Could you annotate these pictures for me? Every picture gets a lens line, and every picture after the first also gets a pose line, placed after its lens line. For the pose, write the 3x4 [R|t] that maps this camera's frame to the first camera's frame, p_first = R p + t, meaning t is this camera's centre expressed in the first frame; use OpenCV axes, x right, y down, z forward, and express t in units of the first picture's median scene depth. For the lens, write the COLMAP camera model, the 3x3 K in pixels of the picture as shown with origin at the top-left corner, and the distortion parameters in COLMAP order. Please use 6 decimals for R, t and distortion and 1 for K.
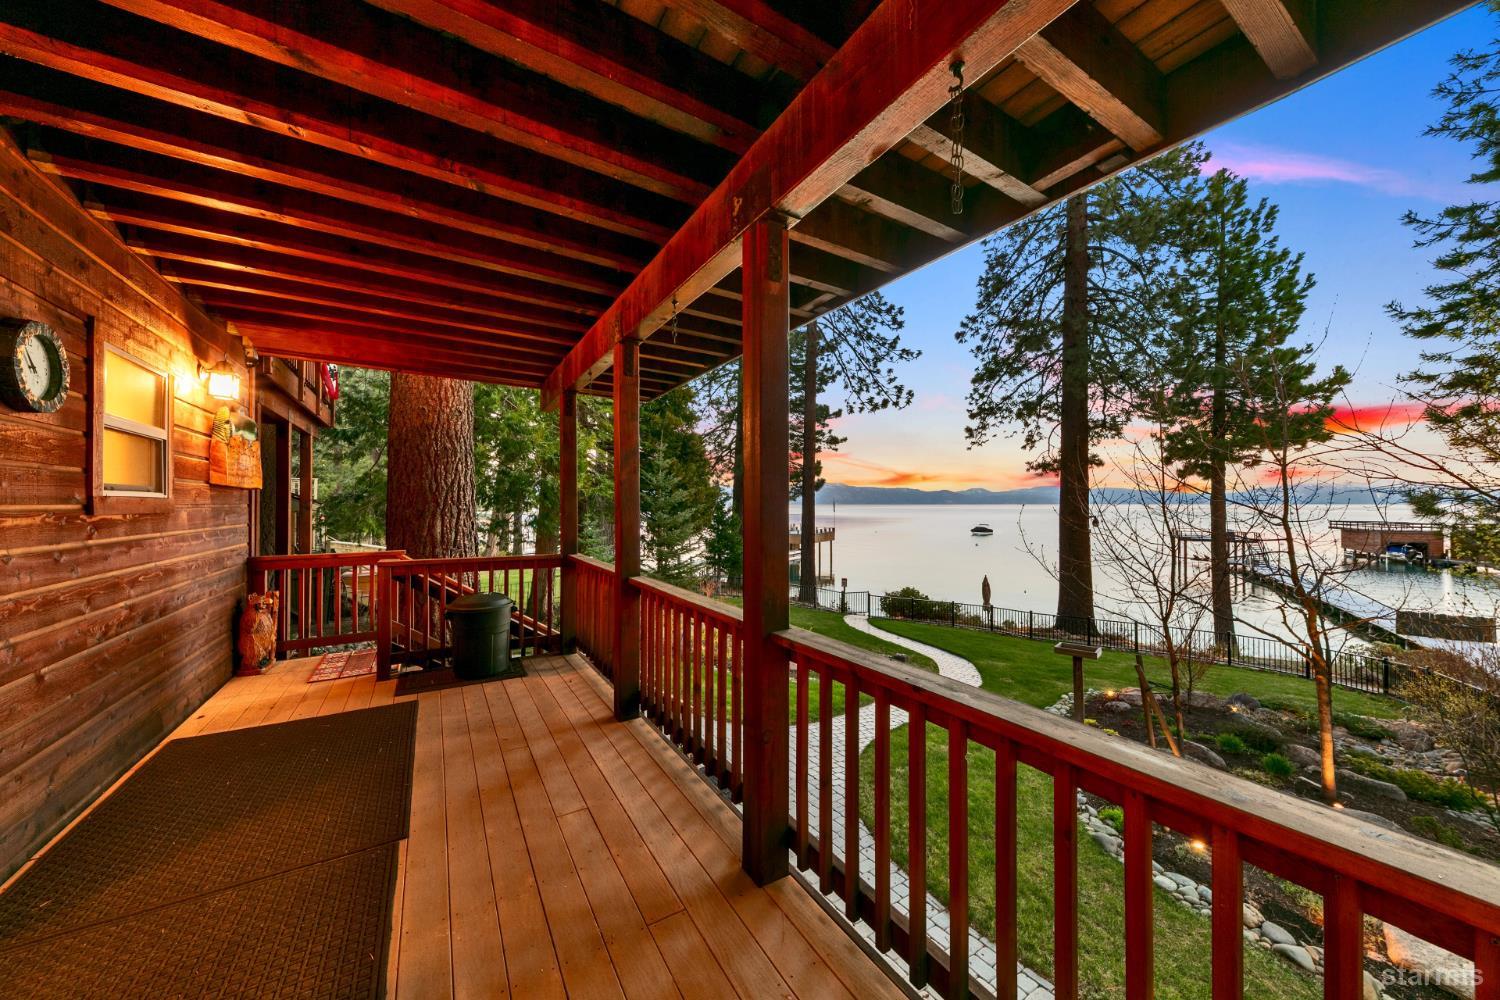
lens RADIAL K [[520.7, 0, 754.8], [0, 520.7, 500.8], [0, 0, 1]] dist [0.023098, -0.007497]
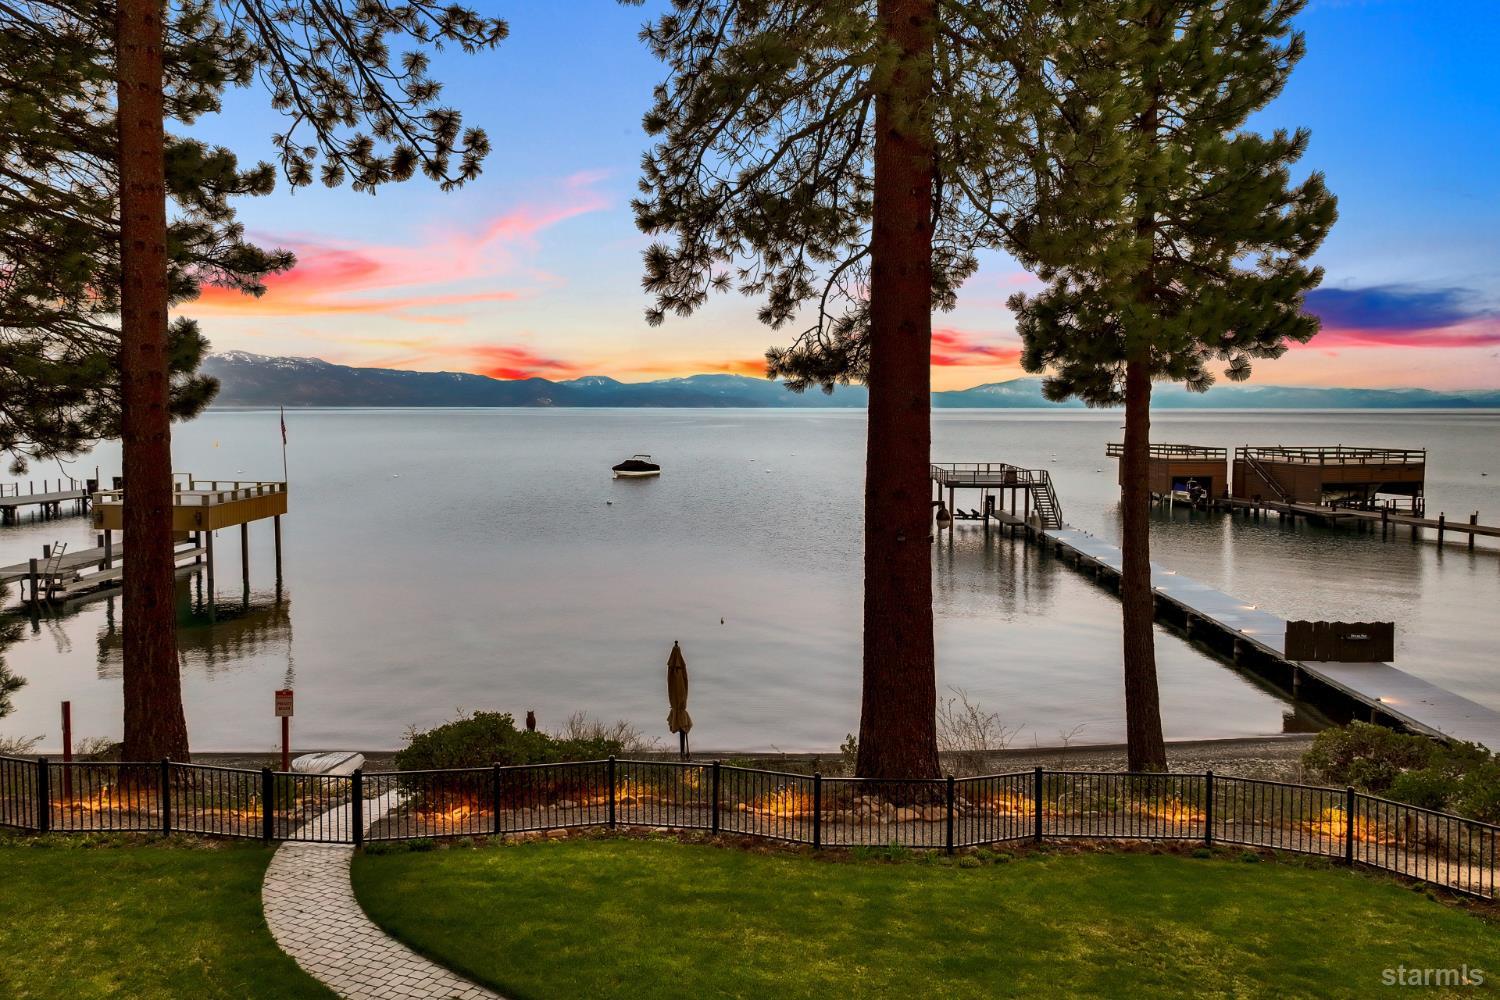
lens RADIAL K [[1063.5, 0, 759.1], [0, 1063.5, 480.9], [0, 0, 1]] dist [0.022168, -0.001966]
pose [[0.849816, -0.034938, 0.525921, 0.083474], [-0.006009, 0.997094, 0.075949, -0.038270], [-0.527046, -0.067703, 0.847136, 0.312659]]
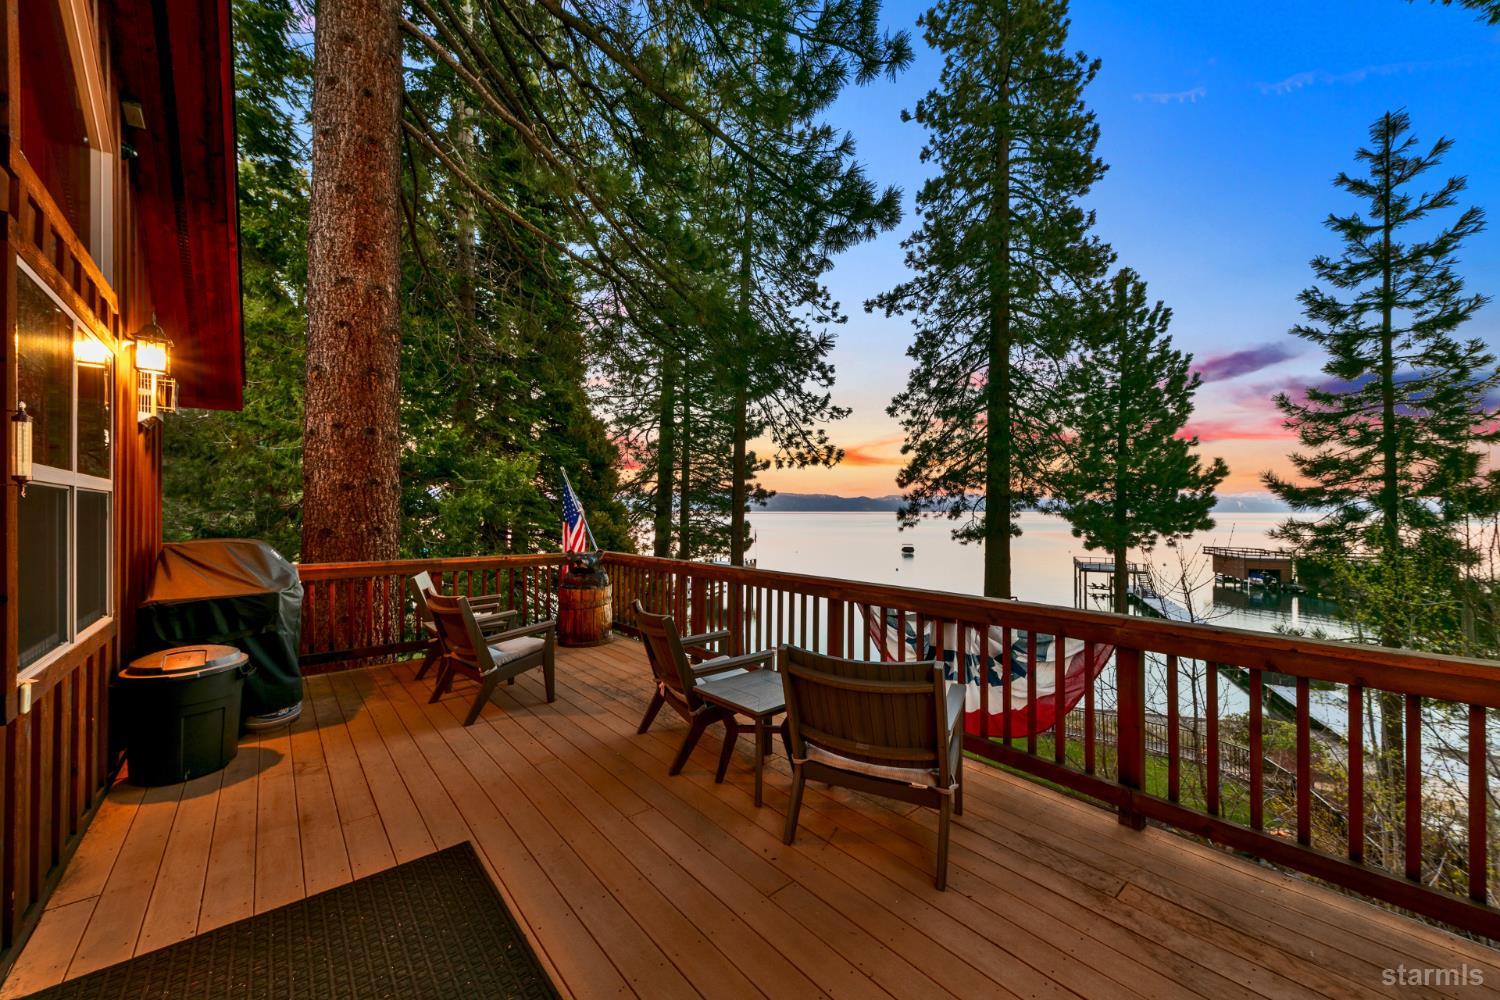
lens RADIAL K [[558.8, 0, 751.7], [0, 558.8, 509.6], [0, 0, 1]] dist [0.012253, -0.000115]
pose [[0.988252, 0.002135, 0.152821, -0.029634], [-0.003139, 0.999975, 0.006332, -0.120140], [-0.152804, -0.006737, 0.988234, -0.009907]]
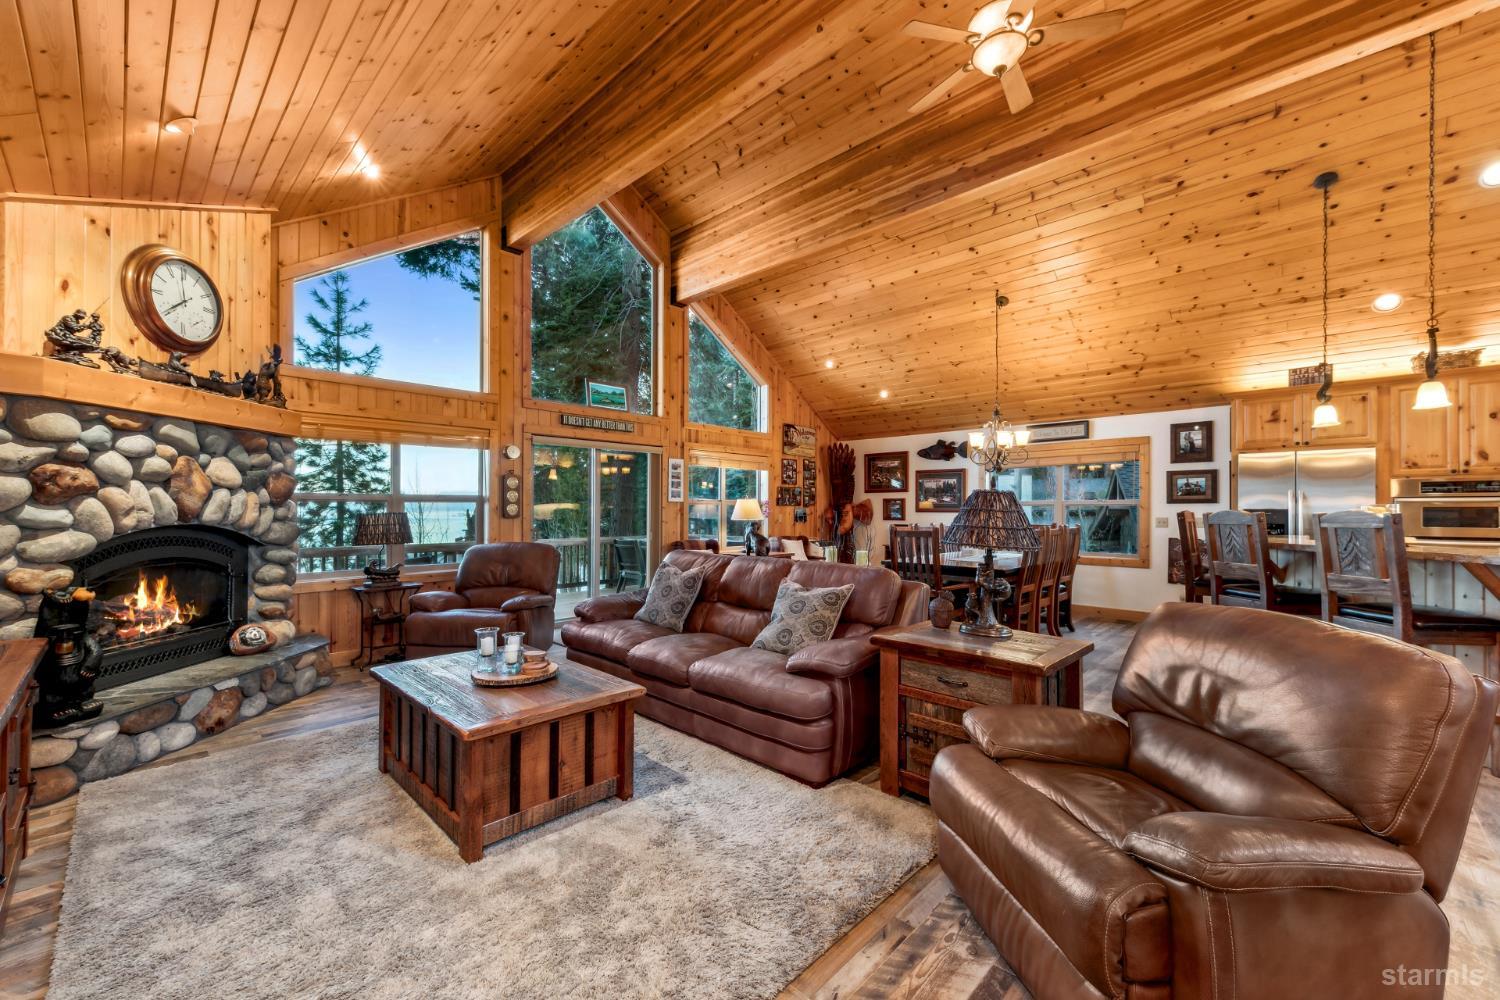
lens RADIAL K [[598.9, 0, 734.8], [0, 598.9, 506.3], [0, 0, 1]] dist [0.013751, -0.000200]
pose [[-0.242994, 0.004322, 0.970018, -0.339750], [-0.010283, 0.999922, -0.007031, -0.121814], [-0.969973, -0.011683, -0.242931, 0.047243]]
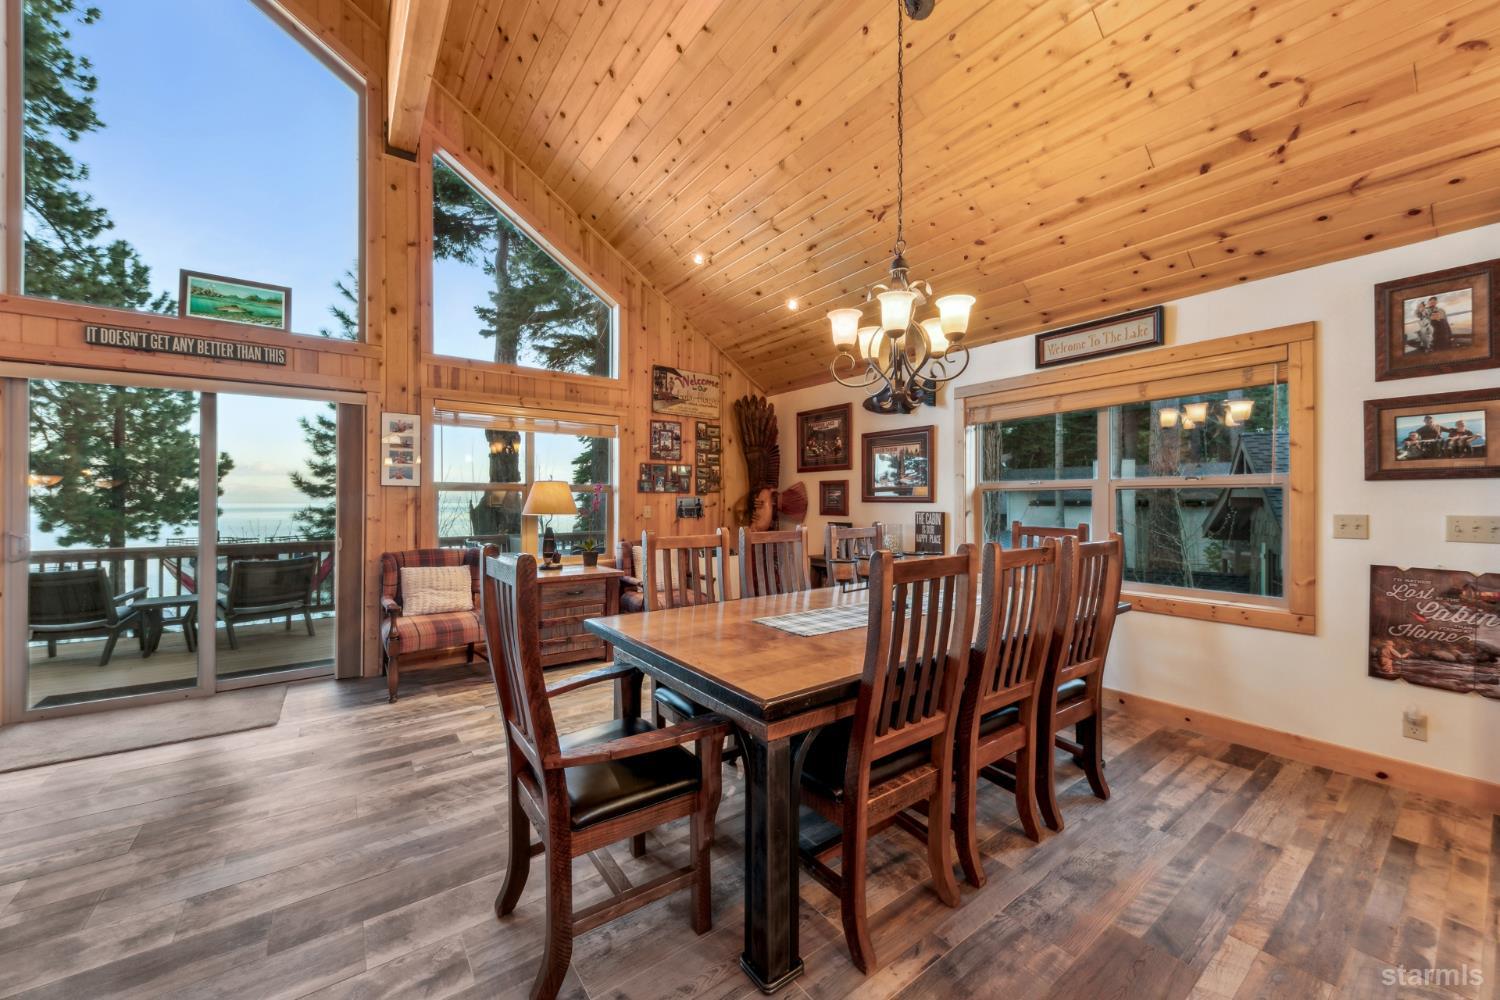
lens RADIAL K [[555.0, 0, 745.5], [0, 555.0, 498.6], [0, 0, 1]] dist [0.013557, -0.006132]
pose [[-0.076672, 0.001418, 0.997055, -0.220783], [-0.008390, 0.999963, -0.002067, -0.122487], [-0.997021, -0.008524, -0.076658, -0.082209]]
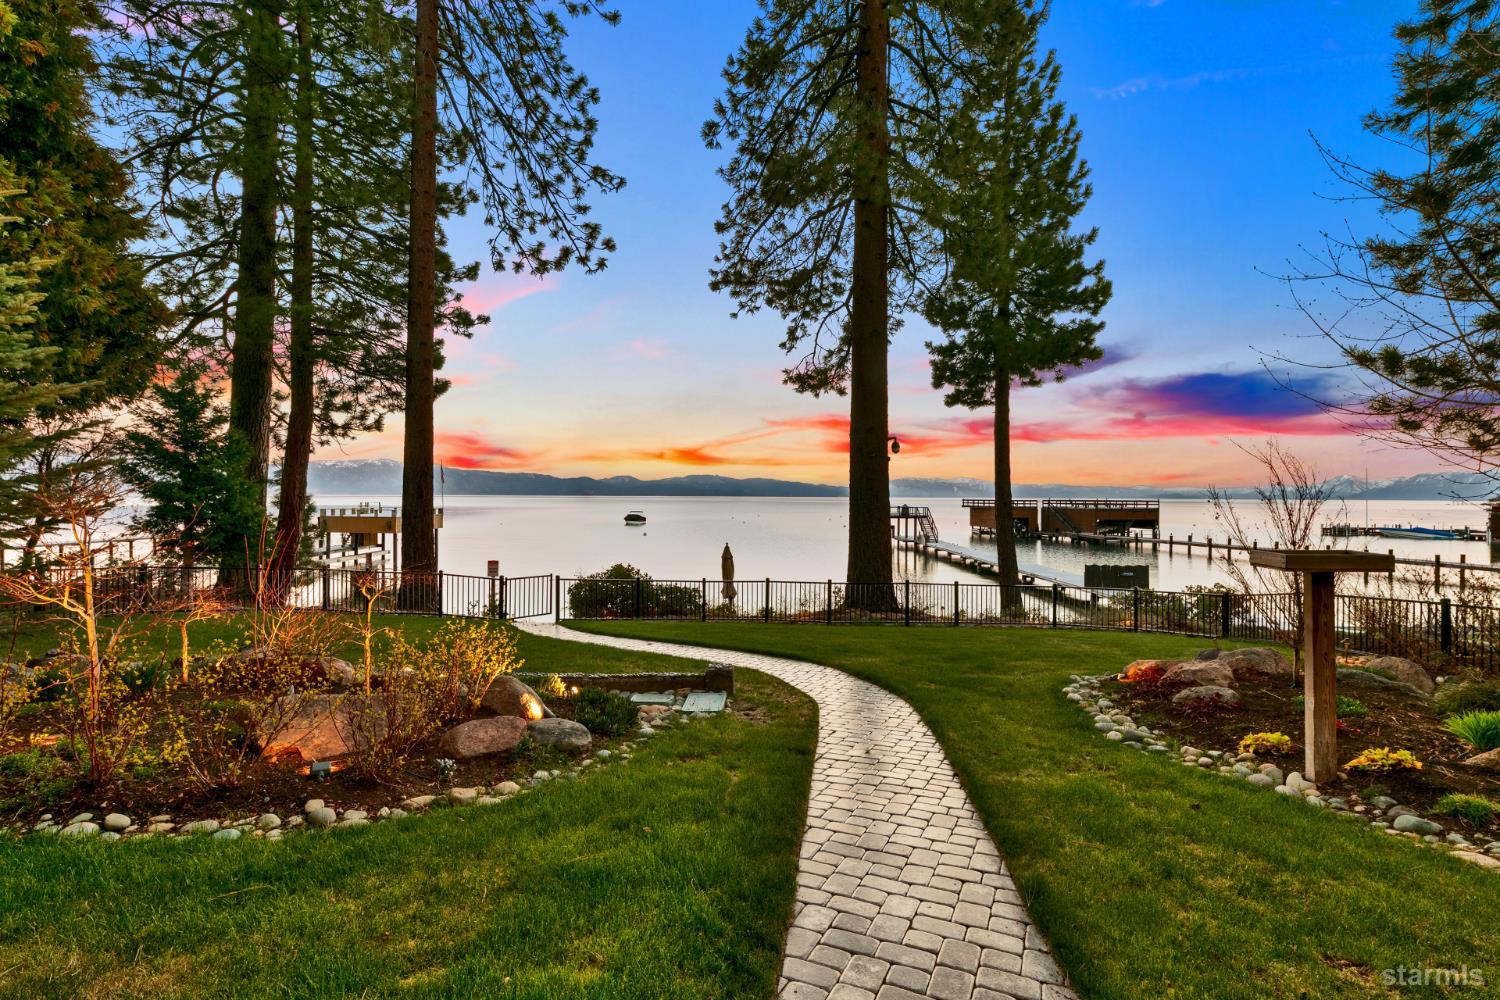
lens RADIAL K [[697.8, 0, 758.3], [0, 697.8, 503.5], [0, 0, 1]] dist [0.013551, -0.000467]
pose [[0.828253, 0.000019, 0.560354, -0.005455], [-0.009627, 0.999853, 0.014196, 0.083714], [-0.560271, -0.017152, 0.828132, 0.279580]]
